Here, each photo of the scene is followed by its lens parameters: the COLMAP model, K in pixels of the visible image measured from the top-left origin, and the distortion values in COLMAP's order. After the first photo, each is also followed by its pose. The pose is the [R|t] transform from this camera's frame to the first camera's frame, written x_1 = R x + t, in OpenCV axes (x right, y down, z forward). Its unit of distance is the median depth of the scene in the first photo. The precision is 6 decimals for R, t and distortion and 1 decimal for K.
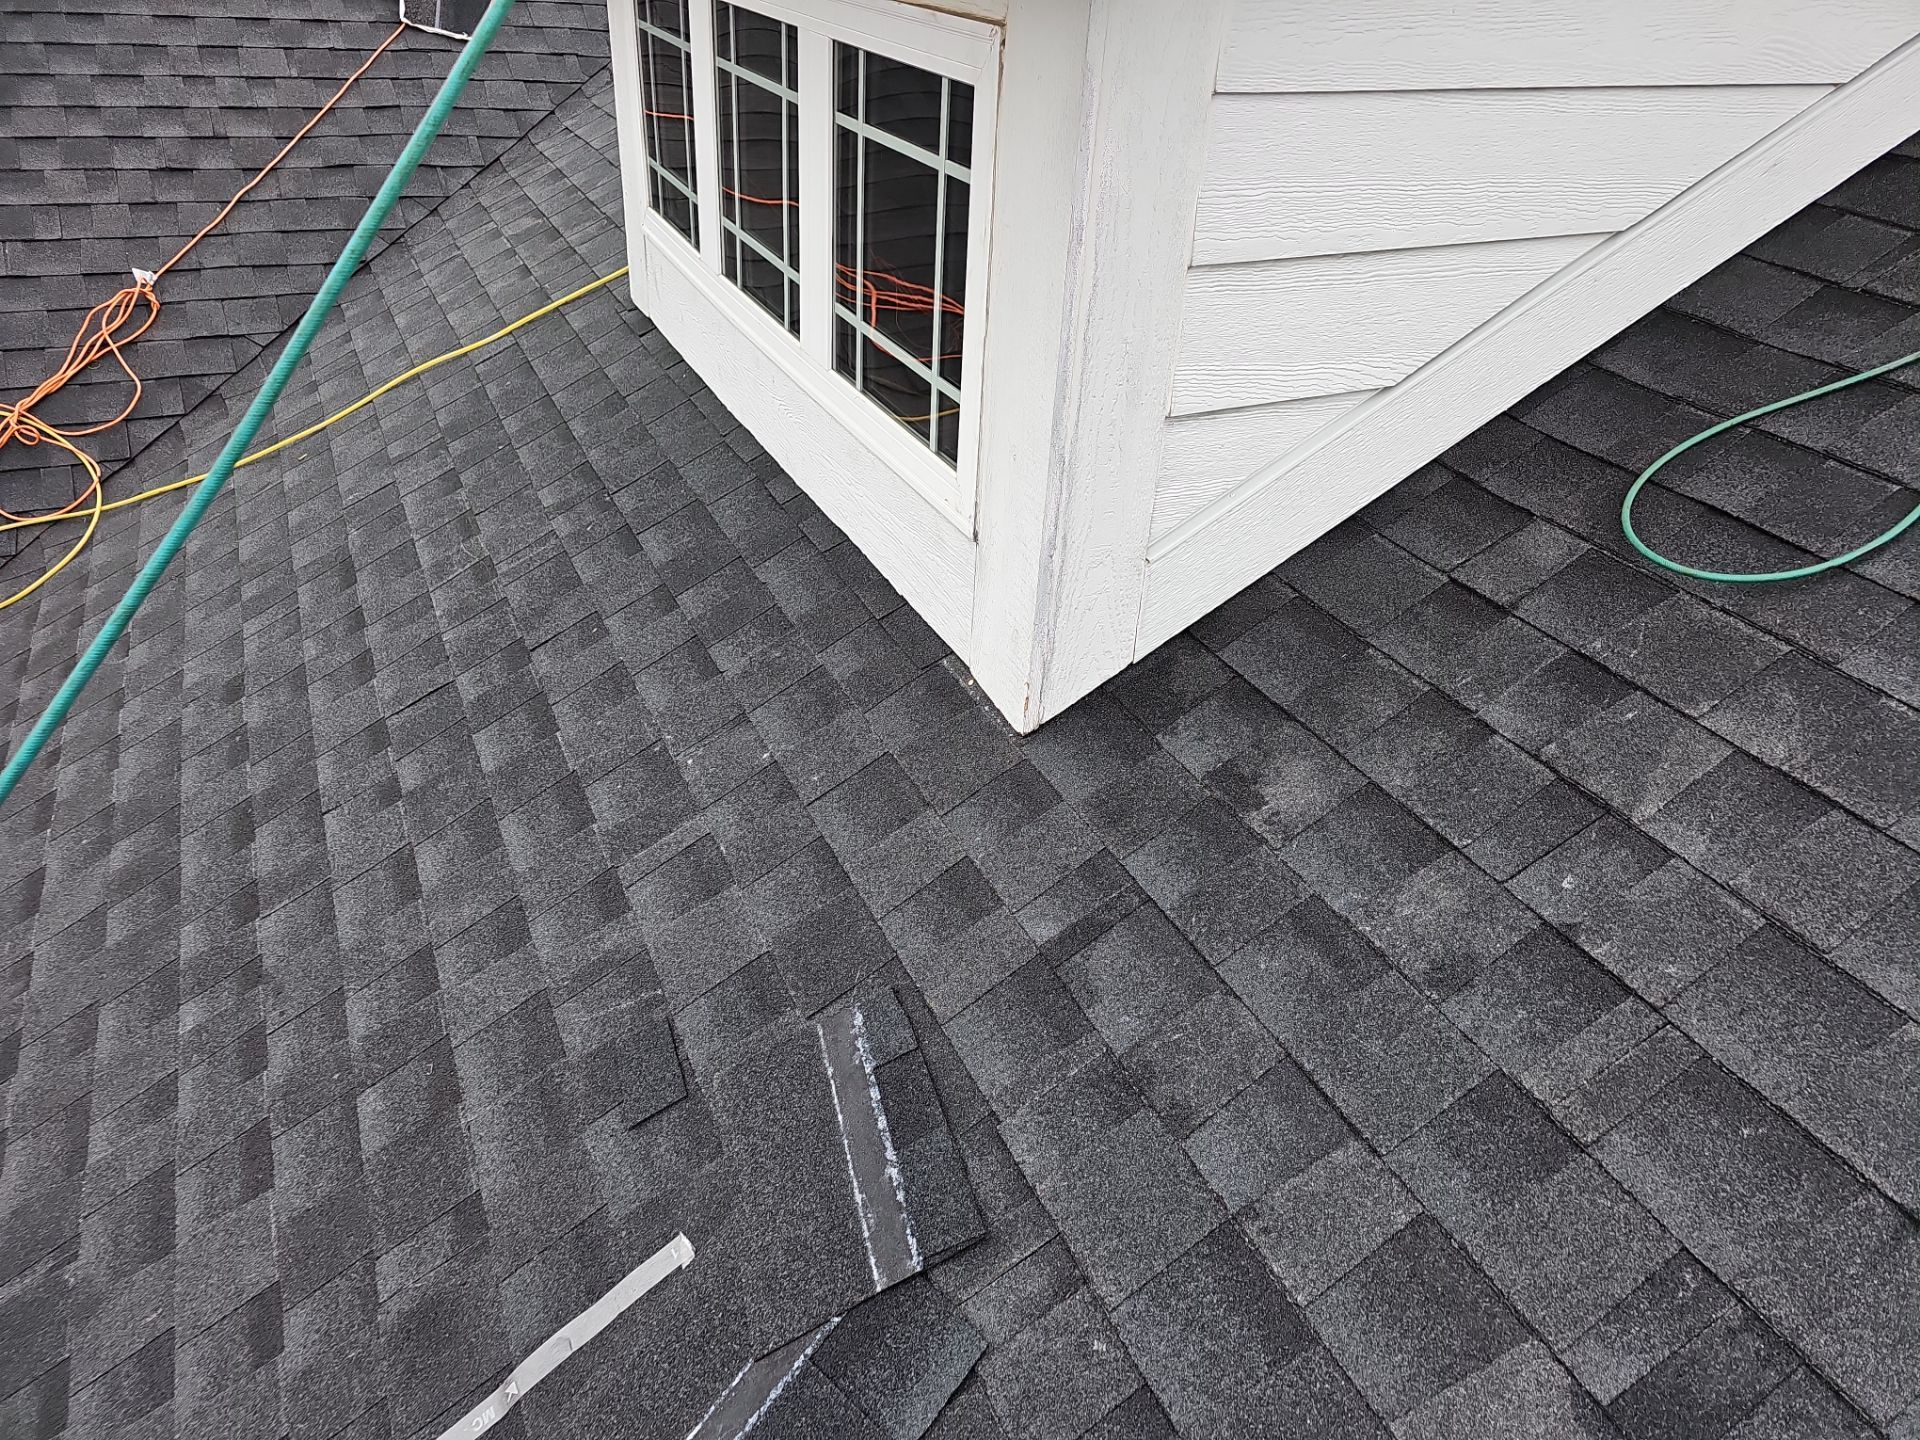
lens RADIAL K [[1331.4, 0, 964.3], [0, 1331.4, 730.1], [0, 0, 1]] dist [0.034838, -0.031300]
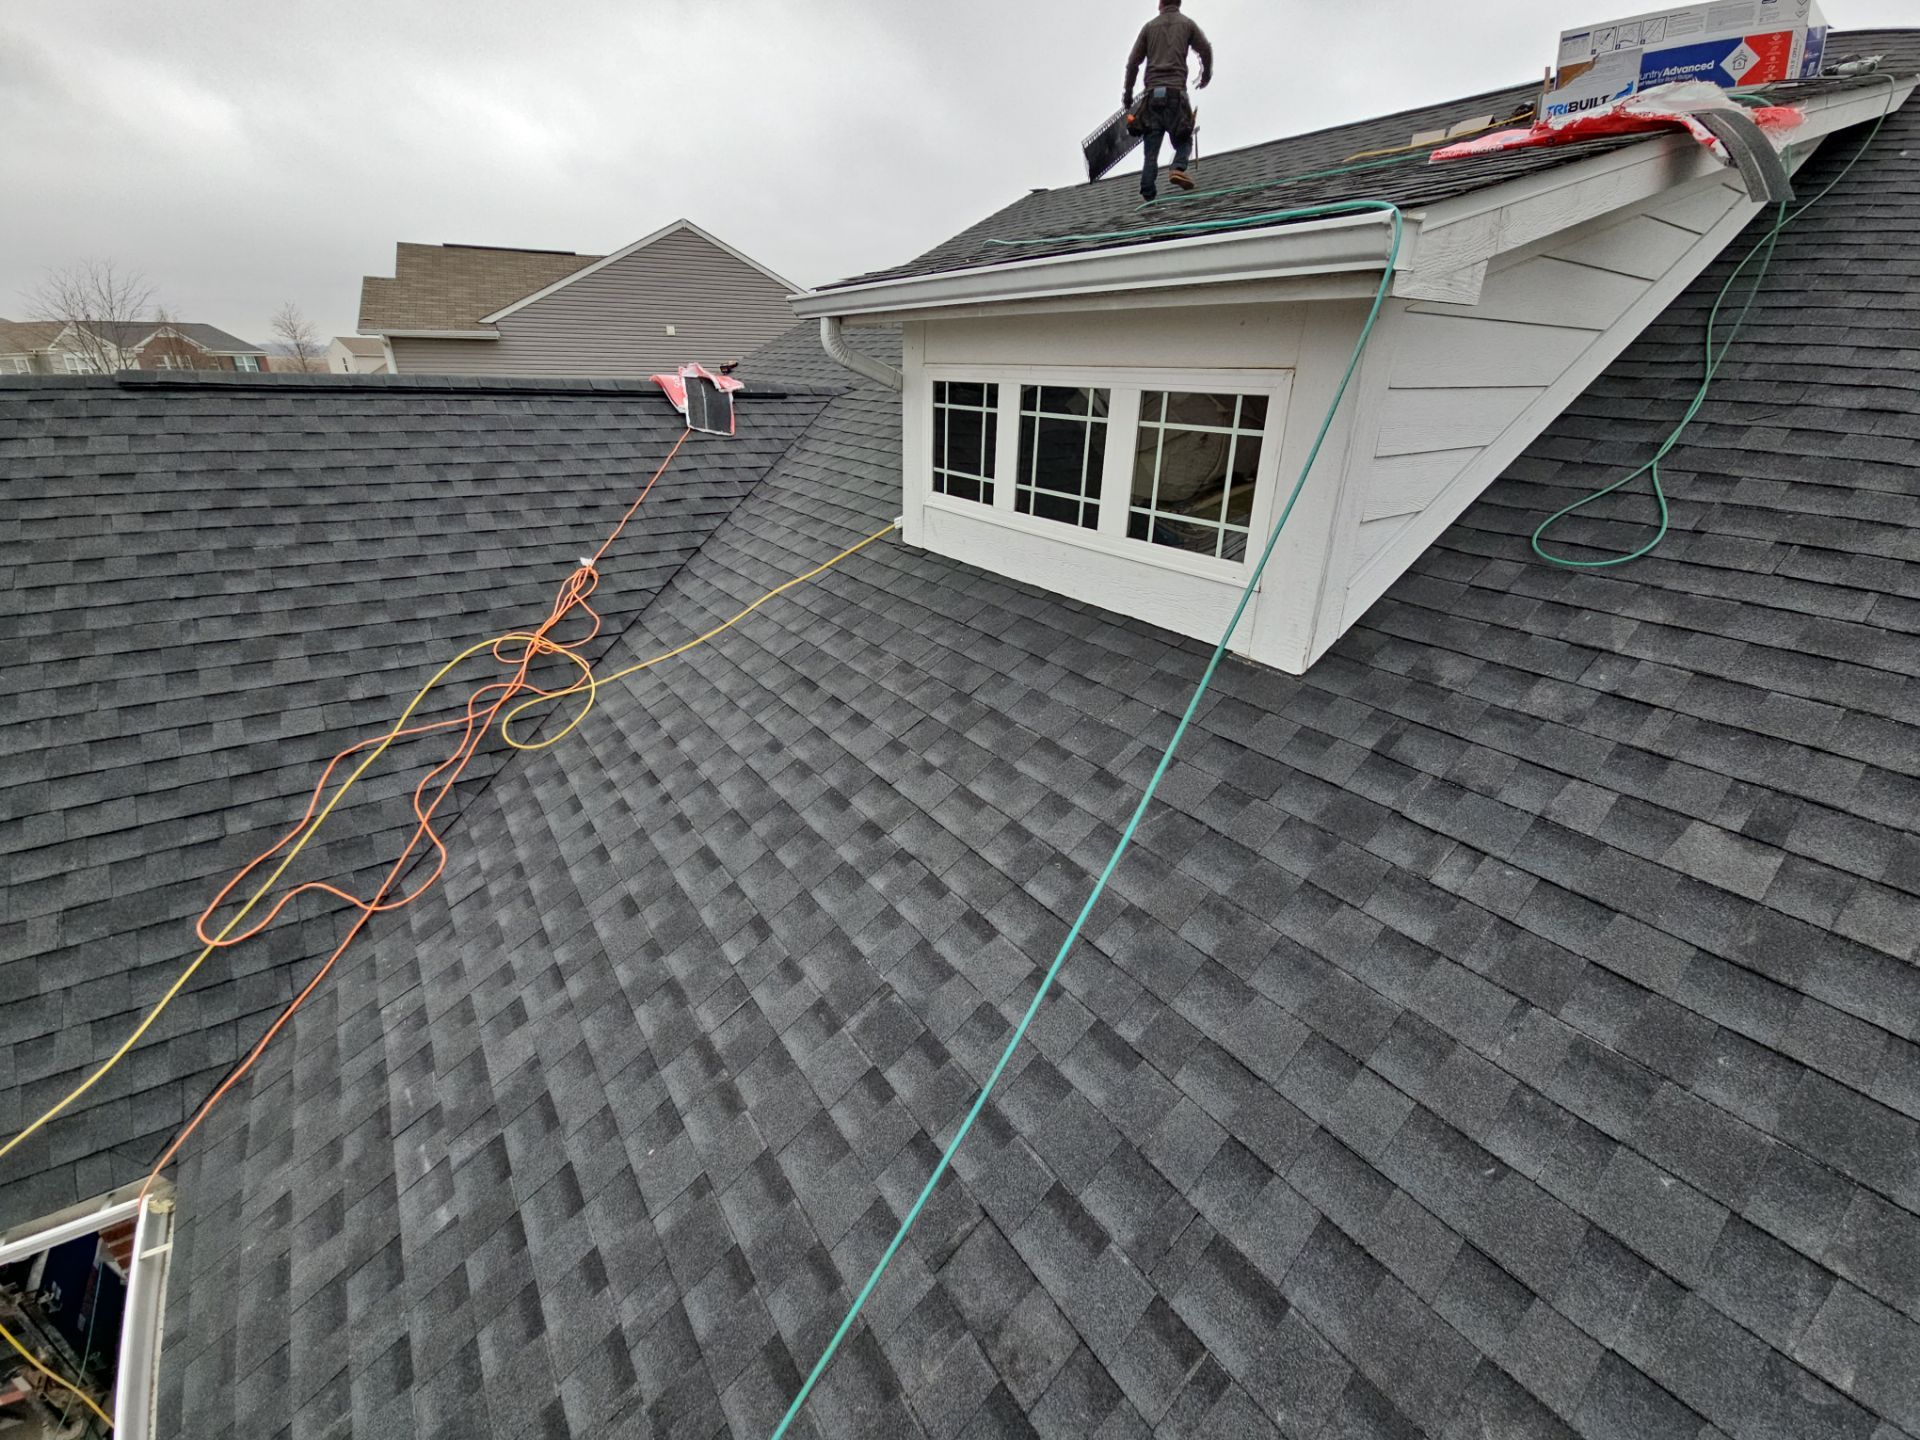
lens RADIAL K [[786.1, 0, 961.0], [0, 786.1, 721.9], [0, 0, 1]] dist [-0.000551, -0.000379]
pose [[0.981476, -0.111931, 0.155486, -0.569013], [0.131536, 0.983763, -0.122102, 0.130867], [-0.139294, 0.140292, 0.980263, -0.146134]]
